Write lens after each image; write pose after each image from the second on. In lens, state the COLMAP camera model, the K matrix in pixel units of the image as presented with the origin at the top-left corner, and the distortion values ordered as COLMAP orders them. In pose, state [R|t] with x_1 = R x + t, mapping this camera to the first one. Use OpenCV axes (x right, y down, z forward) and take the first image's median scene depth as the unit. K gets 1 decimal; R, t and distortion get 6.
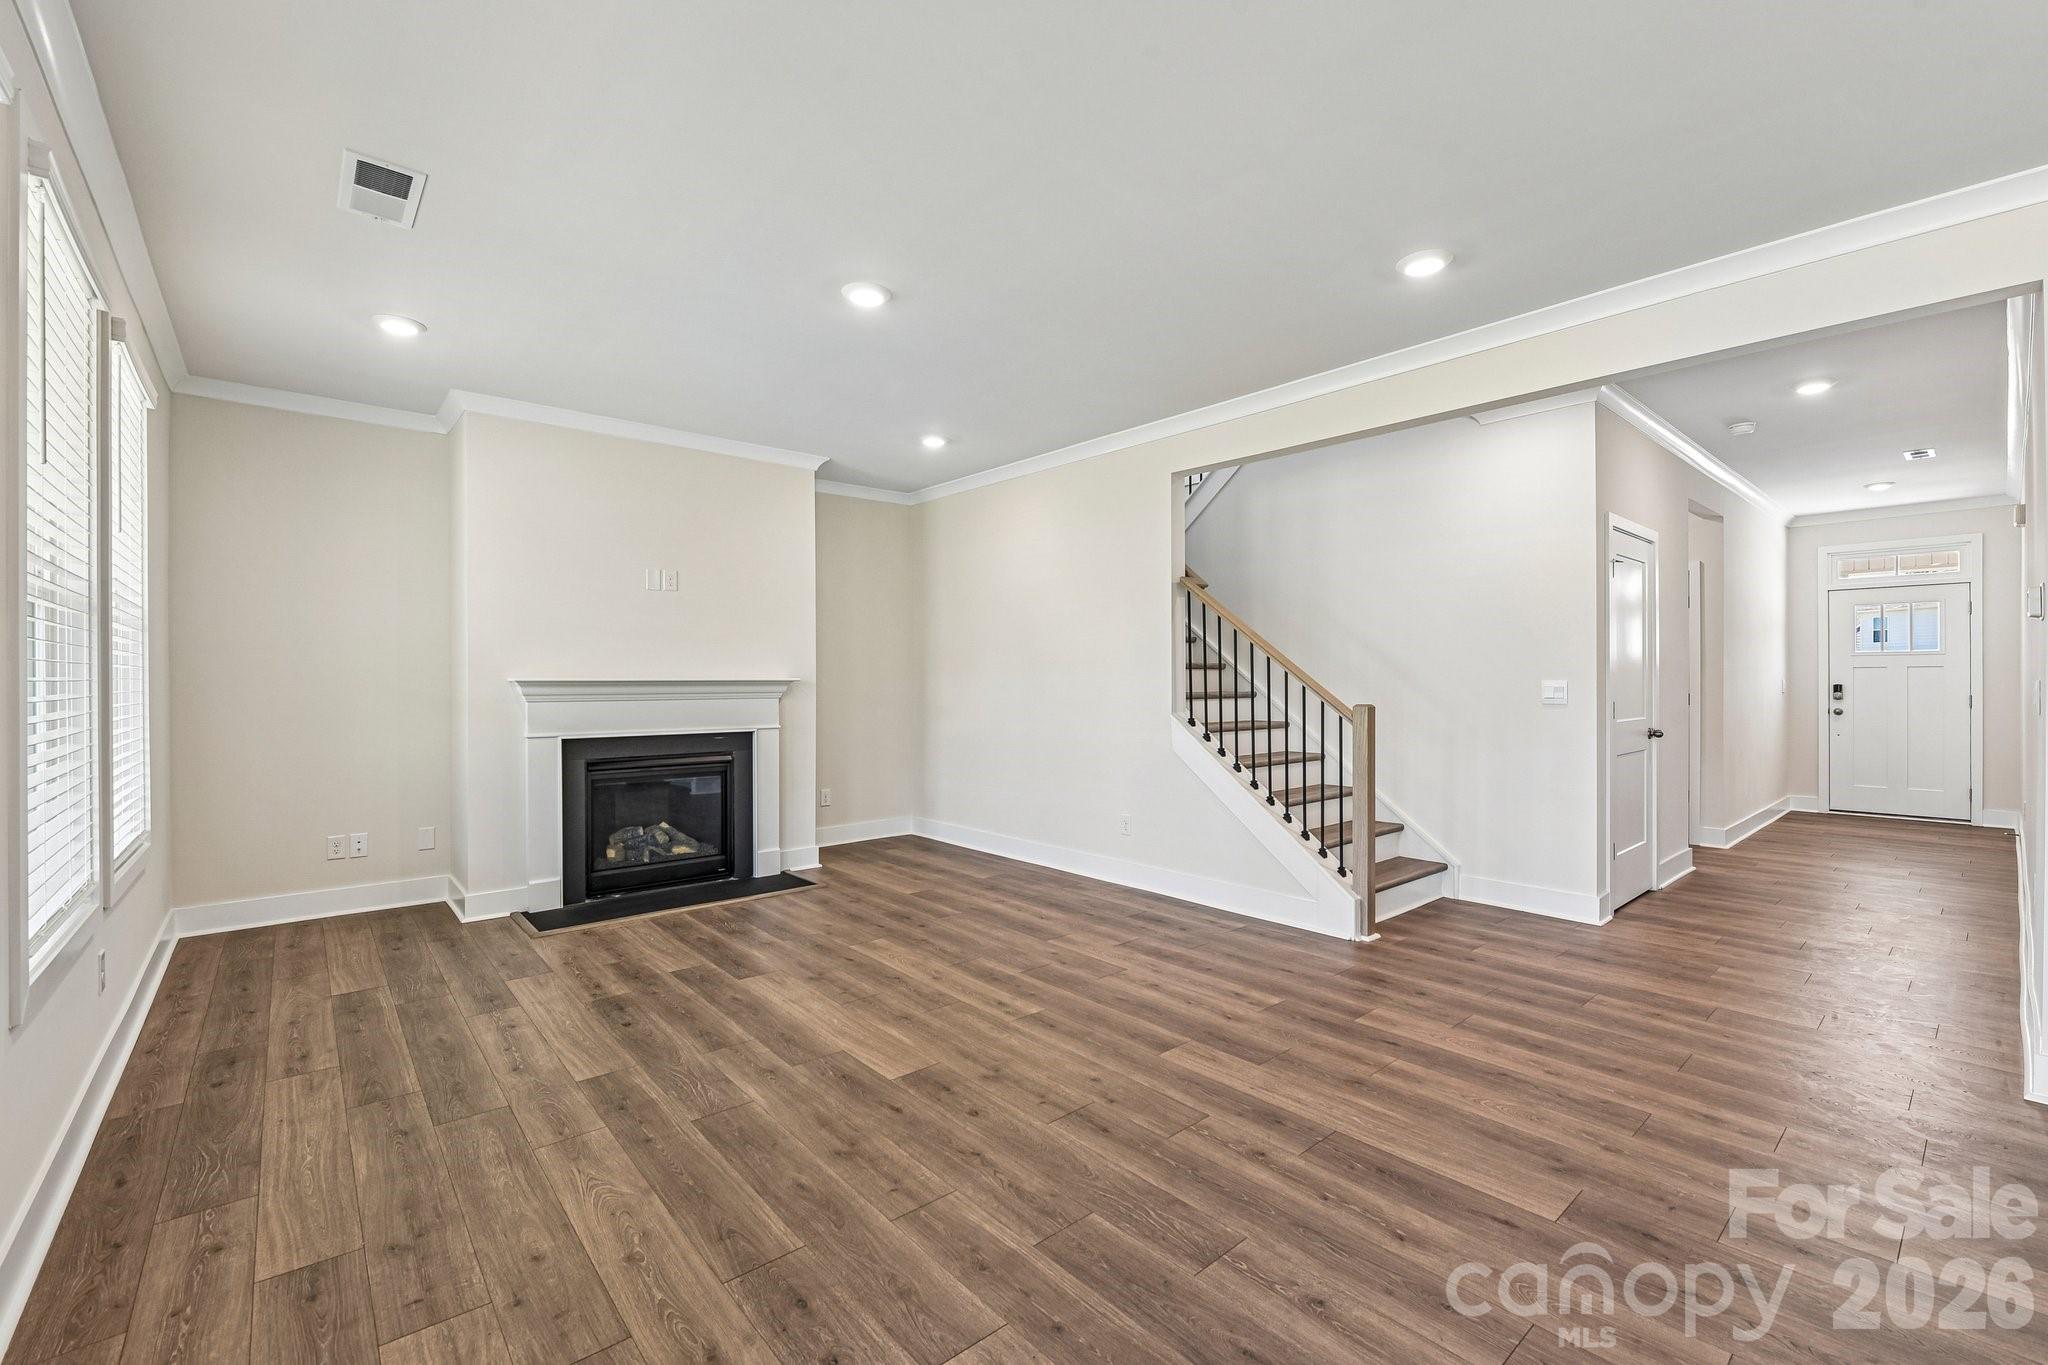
lens RADIAL K [[865.9, 0, 1024.0], [0, 865.9, 682.5], [0, 0, 1]] dist [-0.011448, -0.000646]
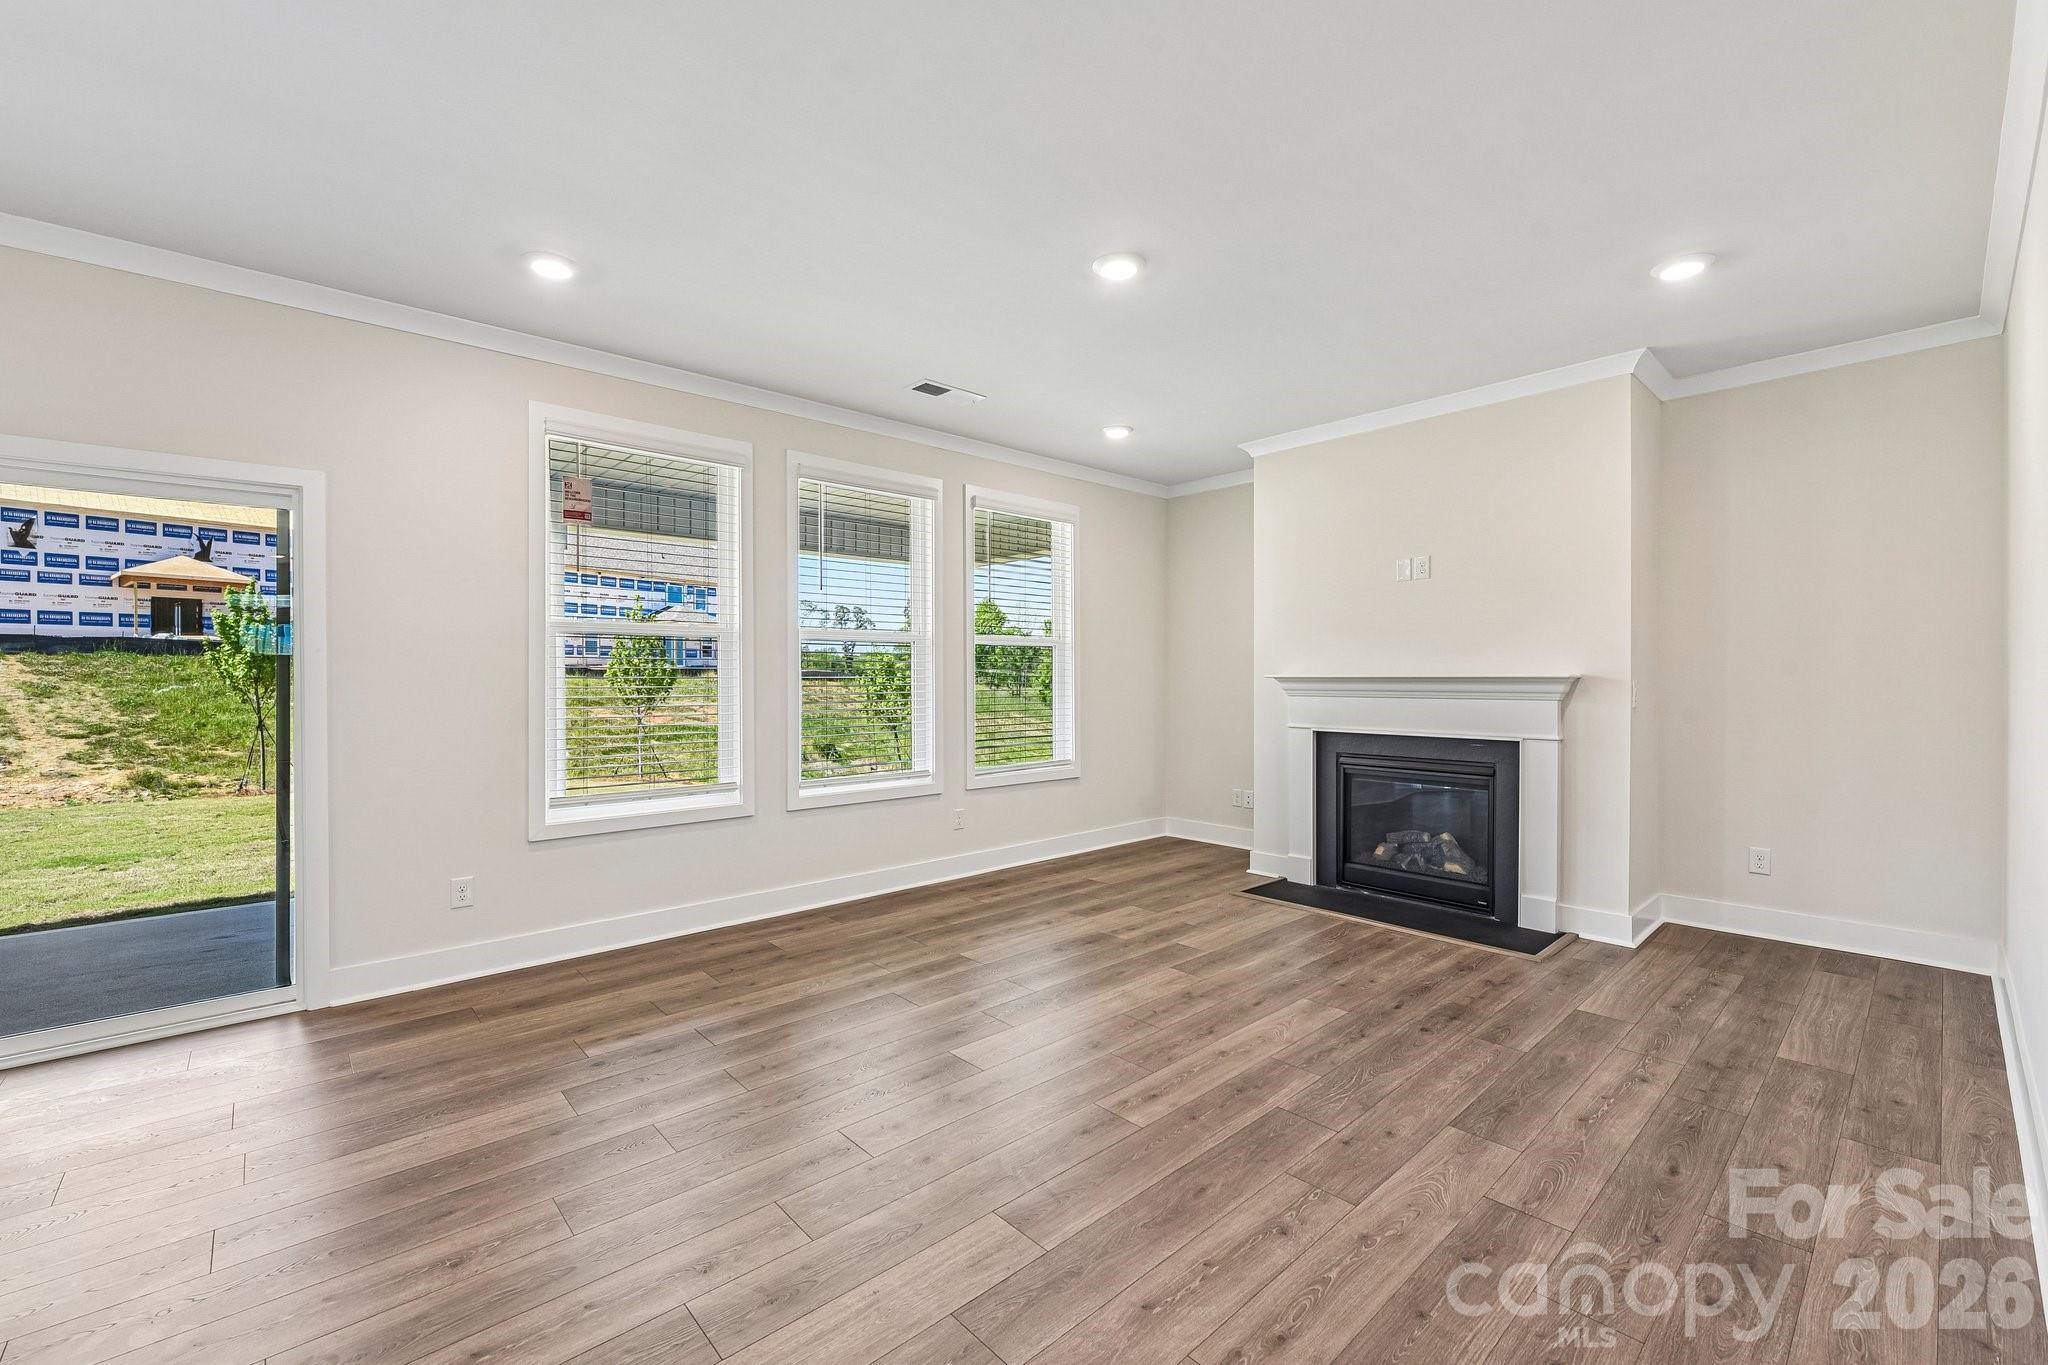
lens RADIAL K [[839.6, 0, 1028.2], [0, 839.6, 678.0], [0, 0, 1]] dist [-0.007219, -0.000331]
pose [[0.026431, 0.006527, -0.999629, 0.664315], [-0.001403, 0.999978, 0.006492, -0.008913], [0.999650, 0.001231, 0.026439, 0.798615]]
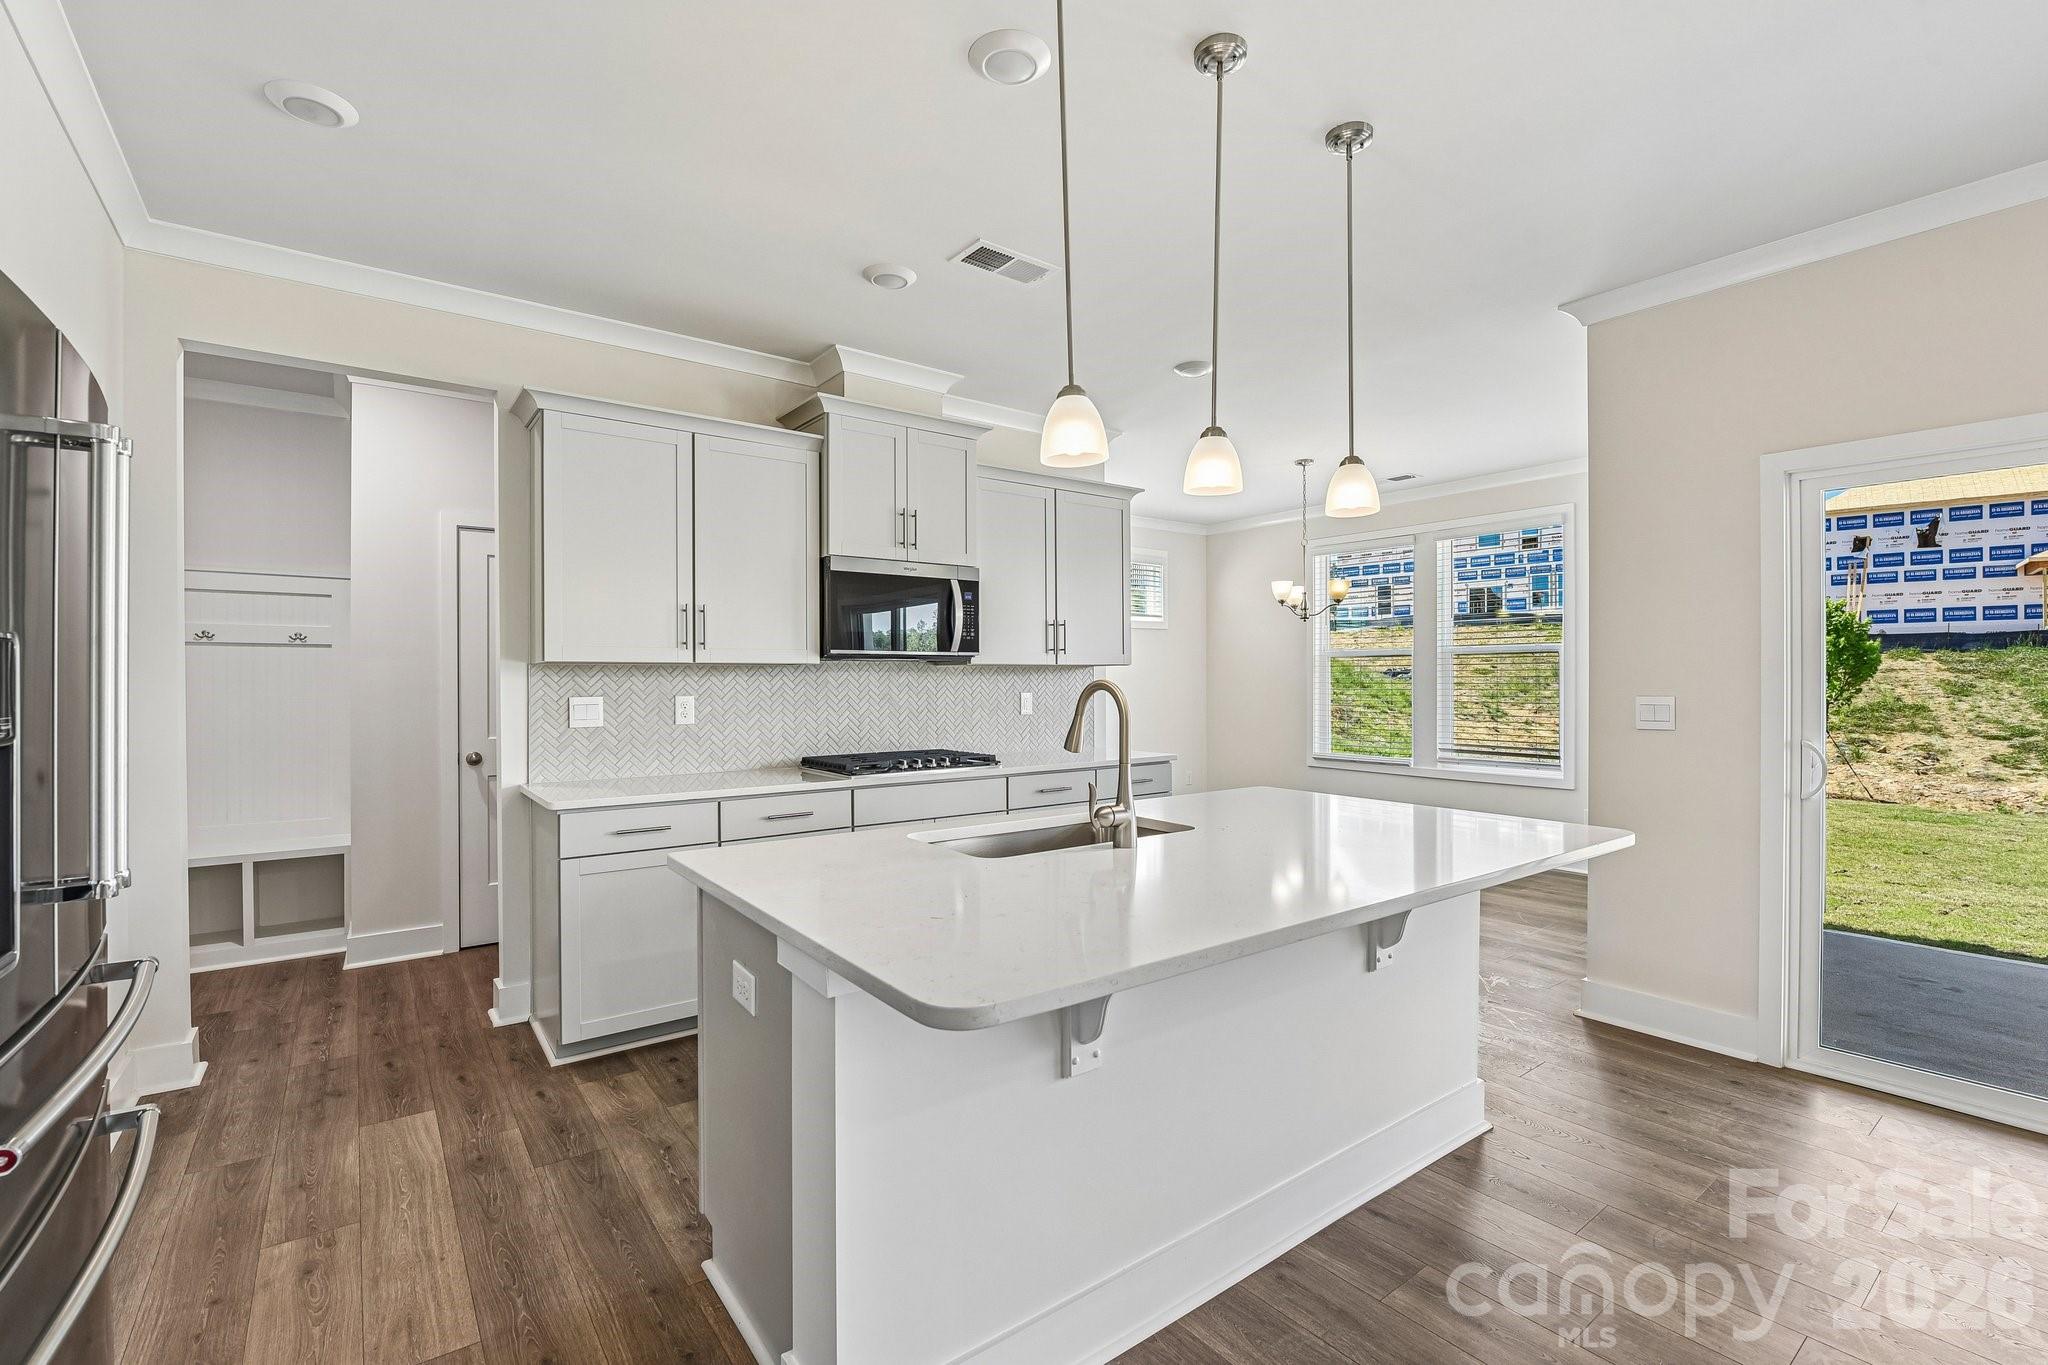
lens RADIAL K [[898.2, 0, 1024.0], [0, 898.2, 682.5], [0, 0, 1]] dist [-0.011730, -0.000474]
pose [[-0.997959, 0.007497, 0.063409, 0.735202], [0.008070, 0.999929, 0.008787, -0.022219], [-0.063339, 0.009281, -0.997949, 0.560325]]
